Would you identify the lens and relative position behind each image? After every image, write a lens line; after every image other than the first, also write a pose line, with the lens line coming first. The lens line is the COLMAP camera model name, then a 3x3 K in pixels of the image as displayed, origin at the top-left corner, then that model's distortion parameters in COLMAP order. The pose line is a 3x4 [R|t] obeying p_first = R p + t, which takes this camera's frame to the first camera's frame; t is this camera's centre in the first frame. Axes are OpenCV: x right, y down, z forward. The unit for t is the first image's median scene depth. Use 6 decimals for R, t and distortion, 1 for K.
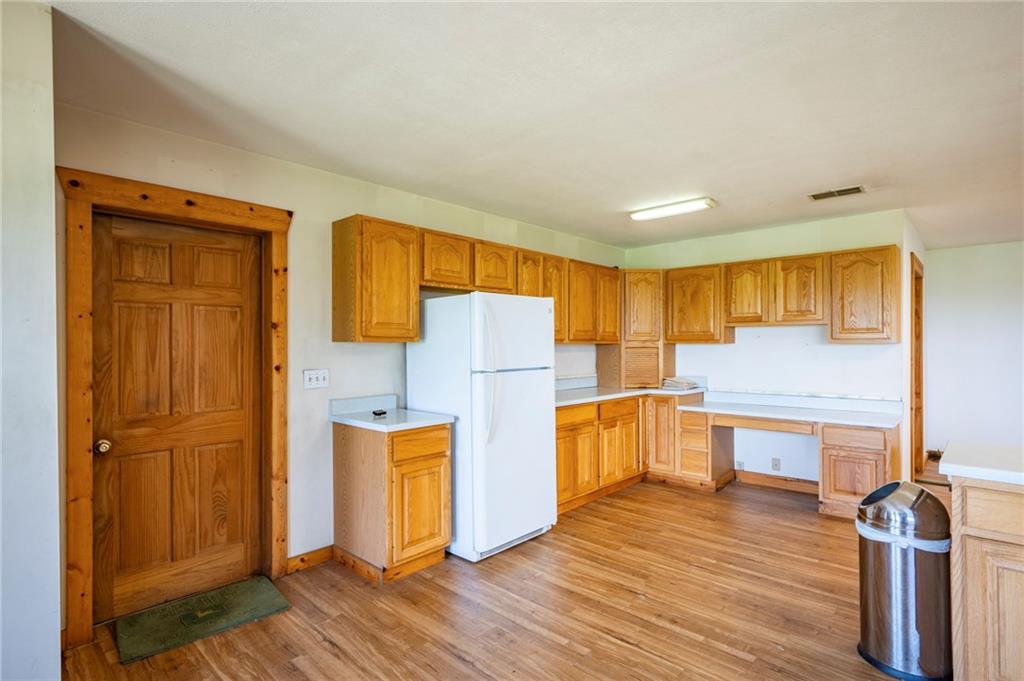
lens RADIAL K [[506.7, 0, 512.1], [0, 506.7, 342.8], [0, 0, 1]] dist [0.000100, 0.000001]
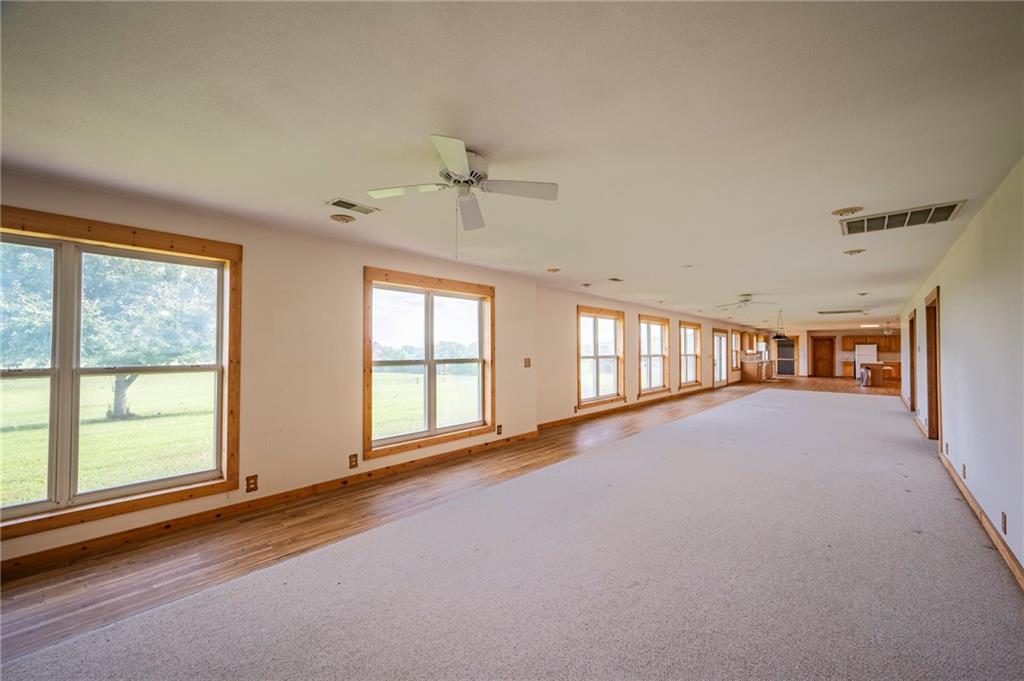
lens RADIAL K [[400.2, 0, 511.9], [0, 400.2, 346.1], [0, 0, 1]] dist [-0.011426, 0.000076]
pose [[0.008391, -0.020900, -0.999746, 5.773751], [0.007824, 0.999752, -0.020834, 0.008180], [0.999934, -0.007647, 0.008553, -4.185095]]
